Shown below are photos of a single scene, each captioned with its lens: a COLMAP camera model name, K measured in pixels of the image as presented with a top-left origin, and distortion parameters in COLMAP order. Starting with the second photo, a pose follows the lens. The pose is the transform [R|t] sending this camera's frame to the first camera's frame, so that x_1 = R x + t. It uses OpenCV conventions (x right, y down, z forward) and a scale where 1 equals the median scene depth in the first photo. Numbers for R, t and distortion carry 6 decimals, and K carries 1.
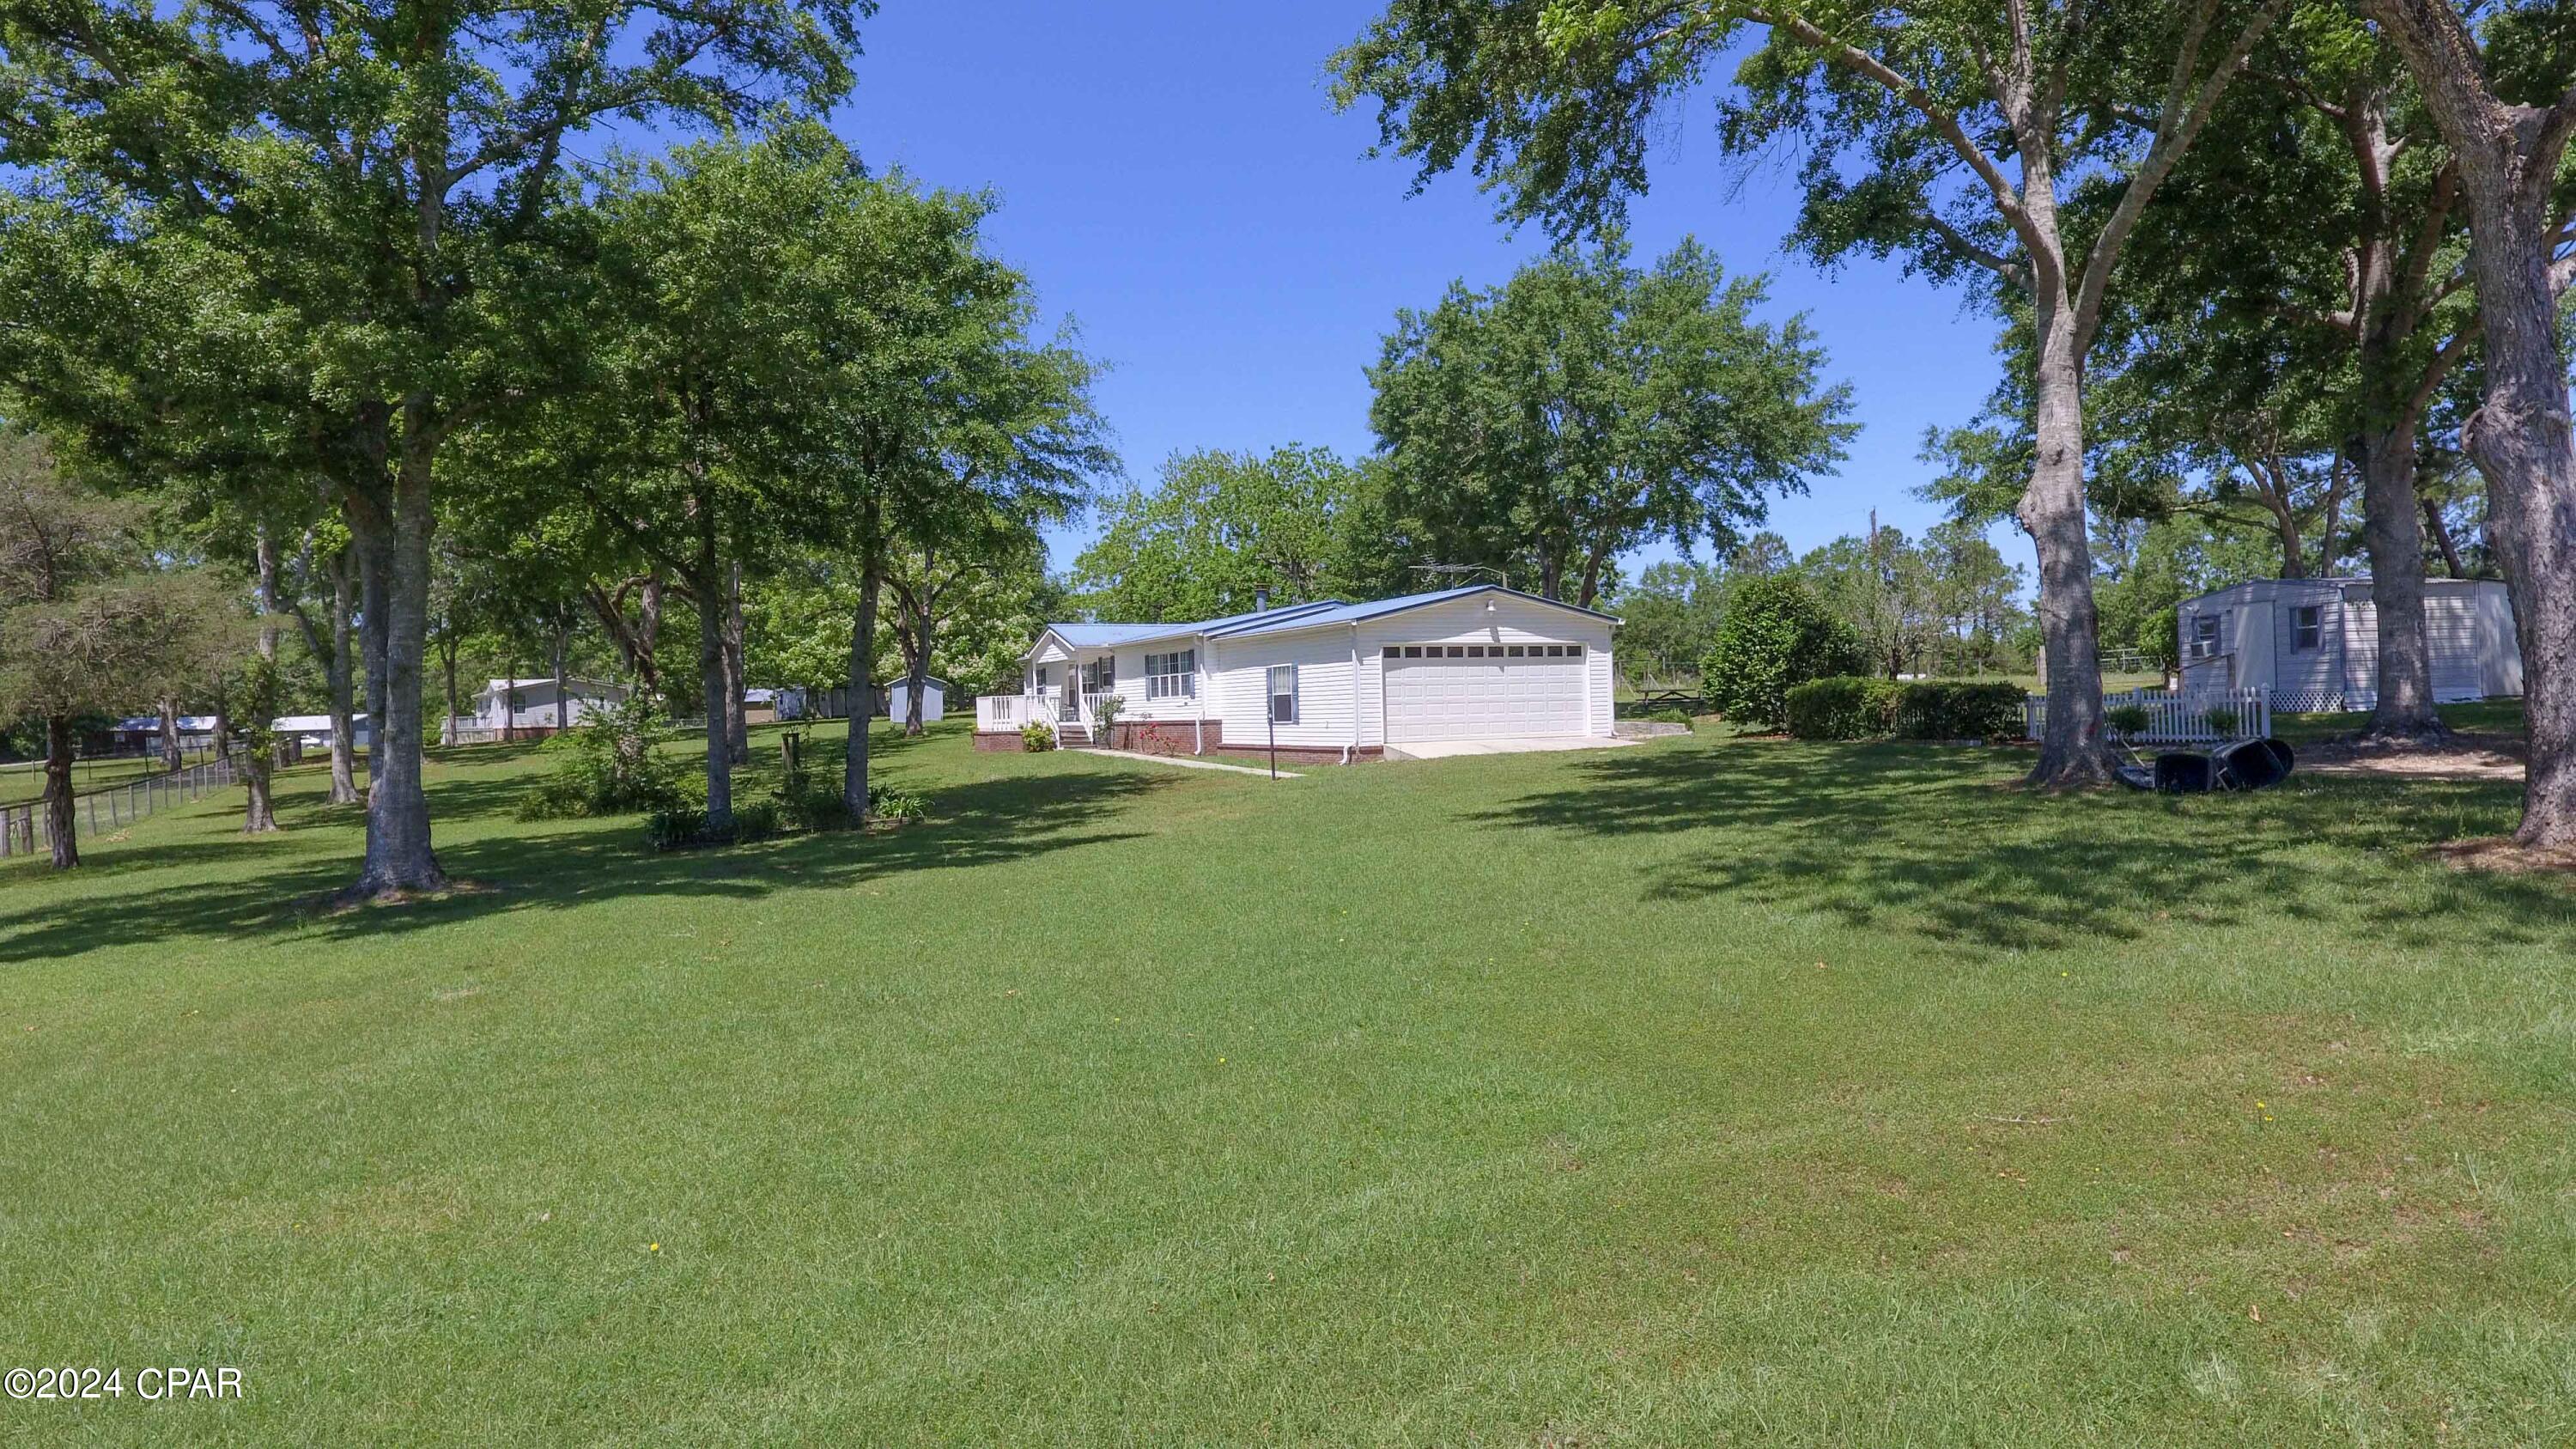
lens RADIAL K [[1501.6, 0, 1293.8], [0, 1501.6, 703.8], [0, 0, 1]] dist [-0.003756, -0.000422]
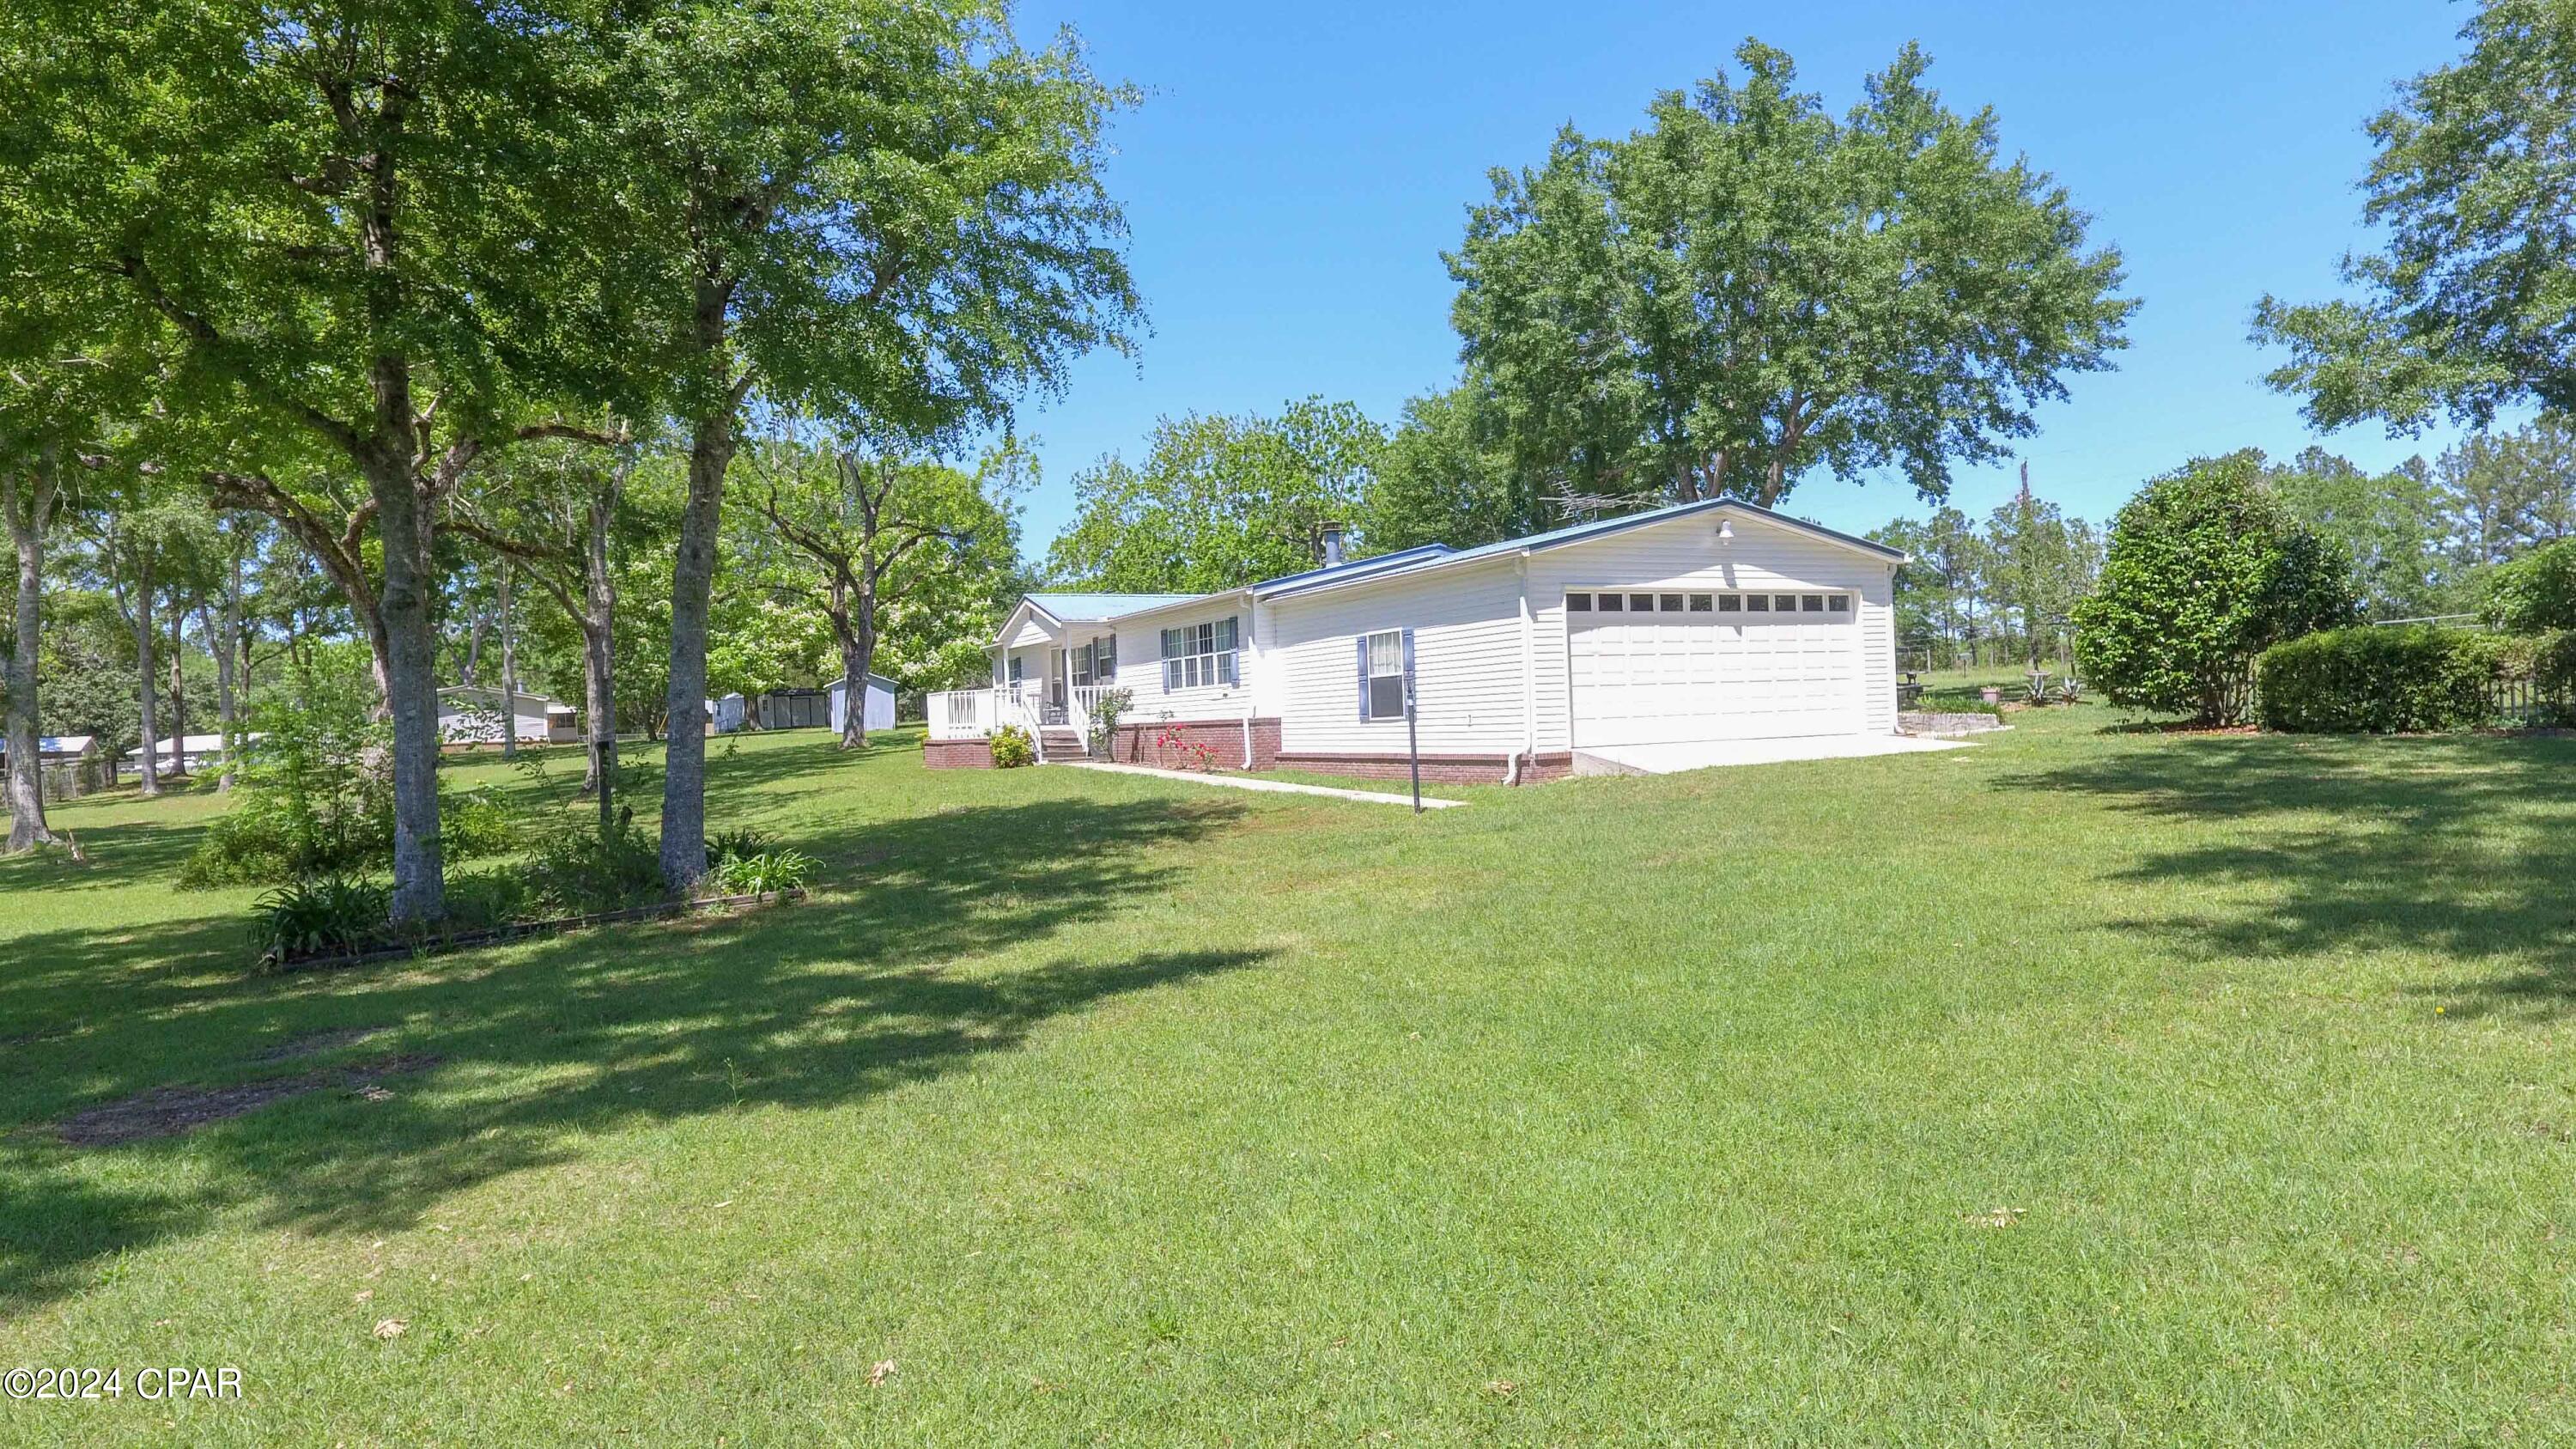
lens RADIAL K [[1501.6, 0, 1293.8], [0, 1501.6, 703.8], [0, 0, 1]] dist [-0.003756, -0.000422]
pose [[0.999793, -0.010381, 0.017508, -0.053842], [0.010508, 0.999919, -0.007177, 0.009233], [-0.017432, 0.007359, 0.999821, 0.314941]]
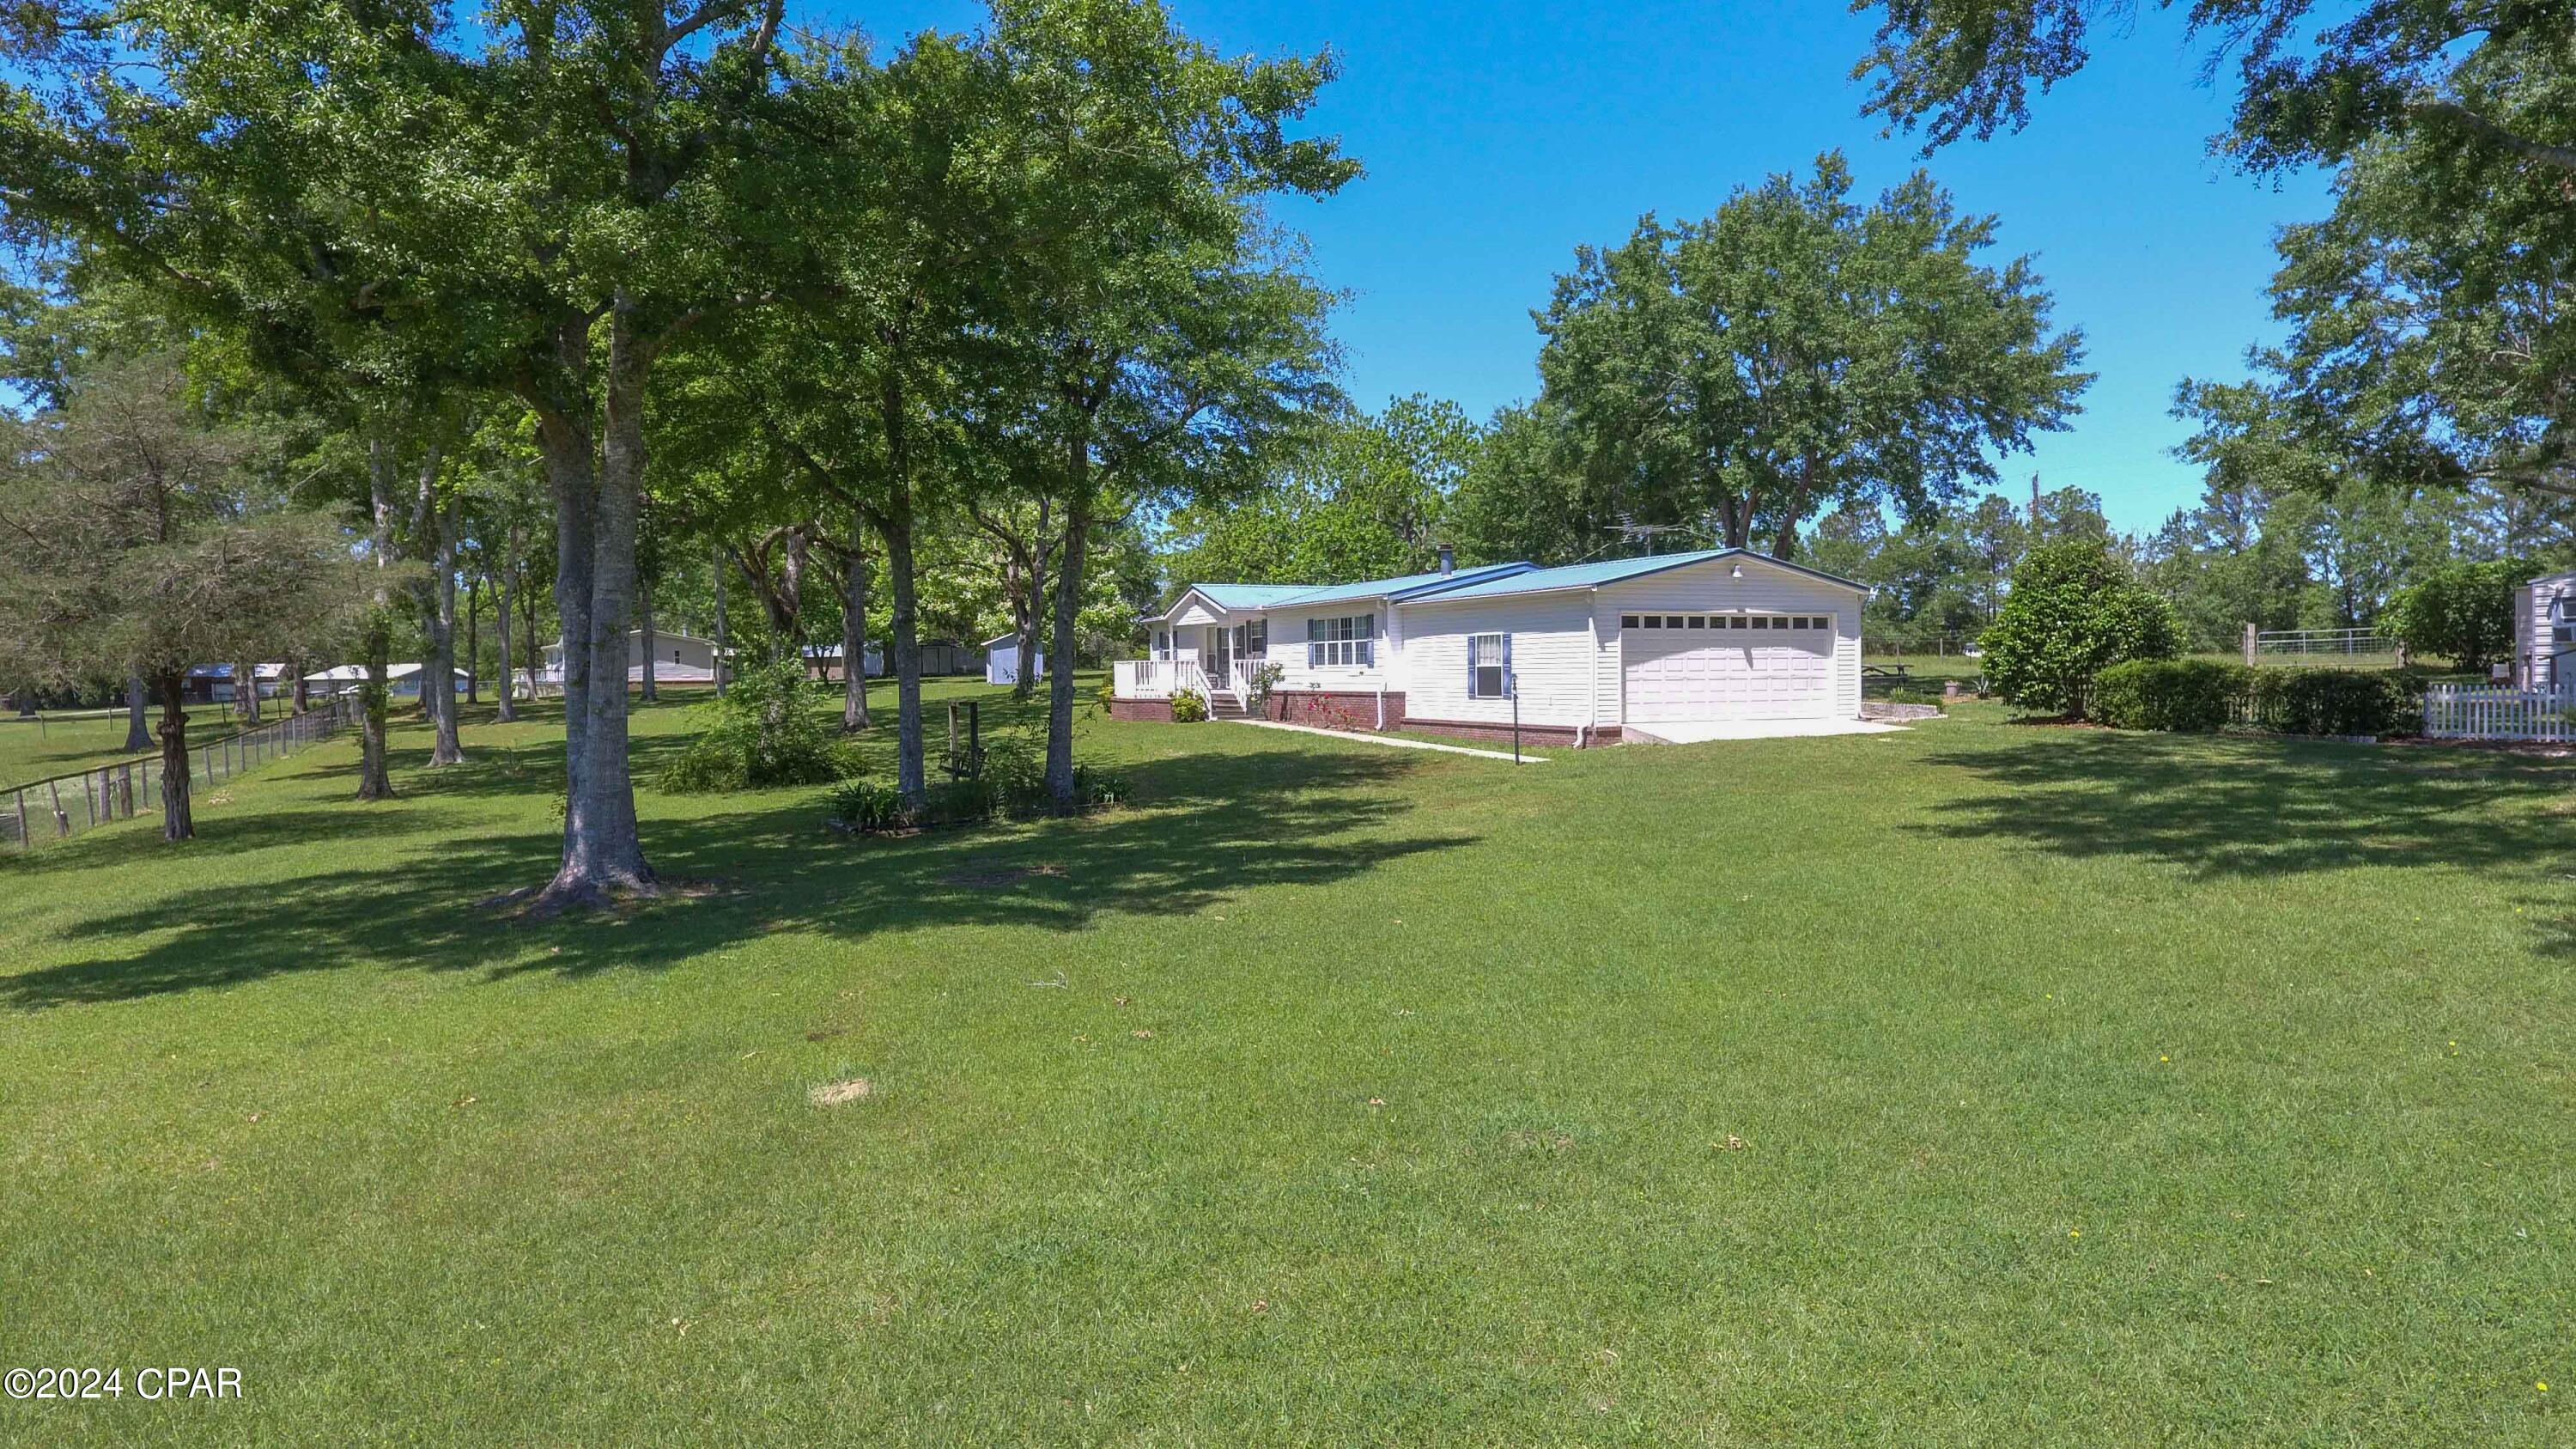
lens RADIAL K [[1501.6, 0, 1293.8], [0, 1501.6, 703.8], [0, 0, 1]] dist [-0.003756, -0.000422]
pose [[0.999636, 0.016693, -0.021204, -0.096106], [-0.016150, 0.999543, 0.025538, -0.004305], [0.021621, -0.025186, 0.999449, 0.083857]]
